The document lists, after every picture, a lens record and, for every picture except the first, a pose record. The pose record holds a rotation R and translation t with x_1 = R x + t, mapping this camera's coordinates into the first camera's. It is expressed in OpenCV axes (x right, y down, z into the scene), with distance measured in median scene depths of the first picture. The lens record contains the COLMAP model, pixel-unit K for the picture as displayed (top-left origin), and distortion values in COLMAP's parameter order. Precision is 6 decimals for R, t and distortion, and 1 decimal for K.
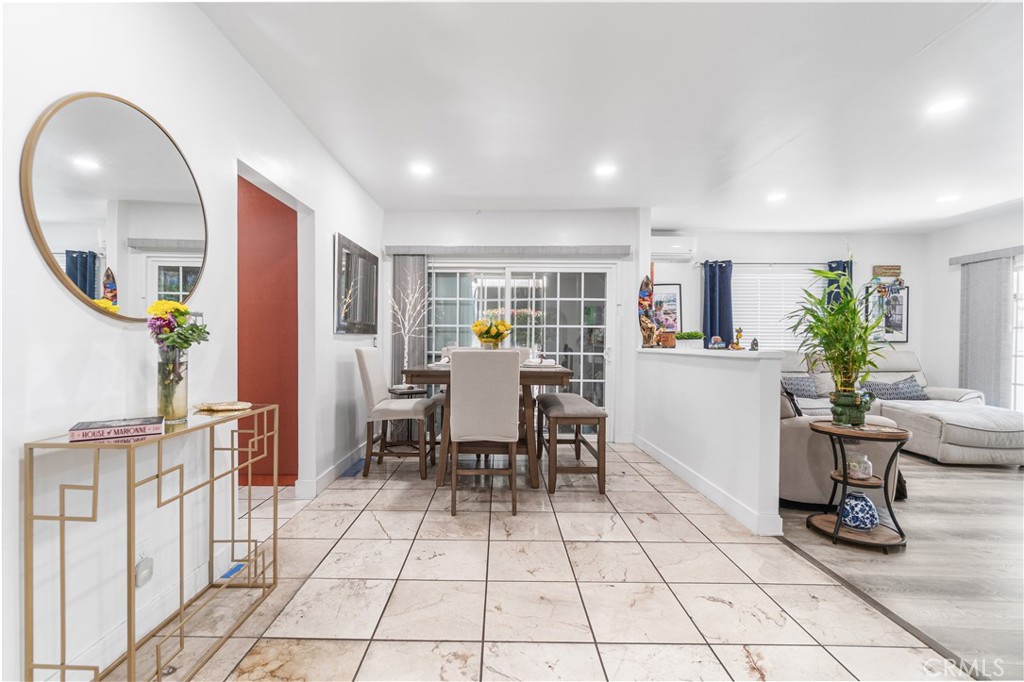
lens RADIAL K [[439.0, 0, 499.5], [0, 439.0, 346.7], [0, 0, 1]] dist [0.000851, 0.000413]
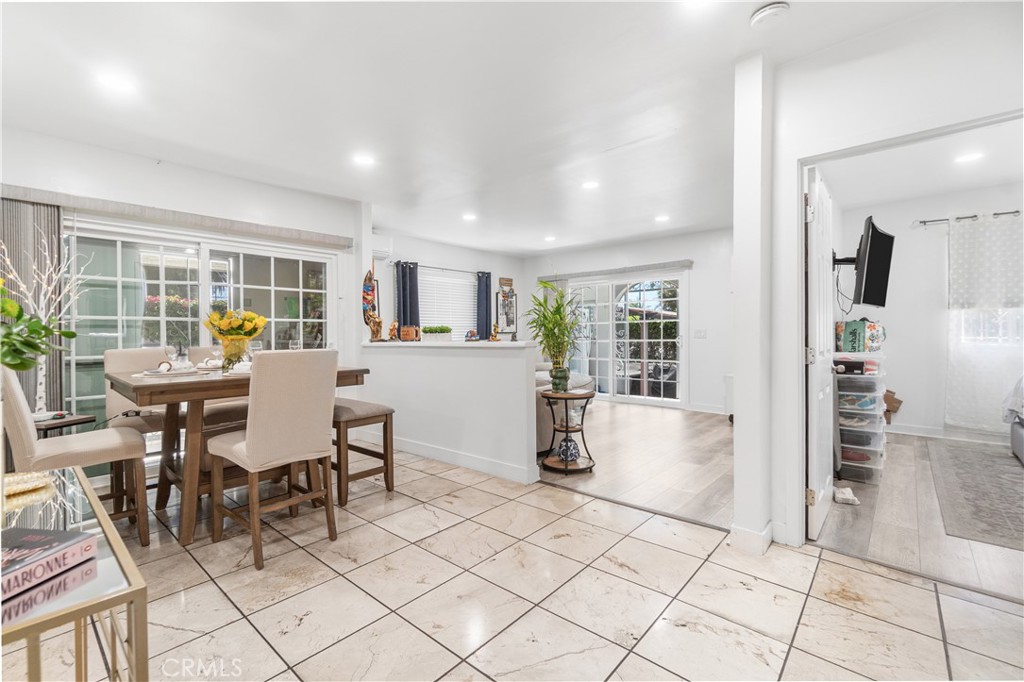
lens RADIAL K [[442.2, 0, 495.8], [0, 442.2, 337.5], [0, 0, 1]] dist [-0.004166, -0.000834]
pose [[0.669217, -0.021351, 0.742760, -0.228687], [0.025611, 0.999656, 0.005661, -0.006105], [-0.742626, 0.015235, 0.669533, 0.105492]]
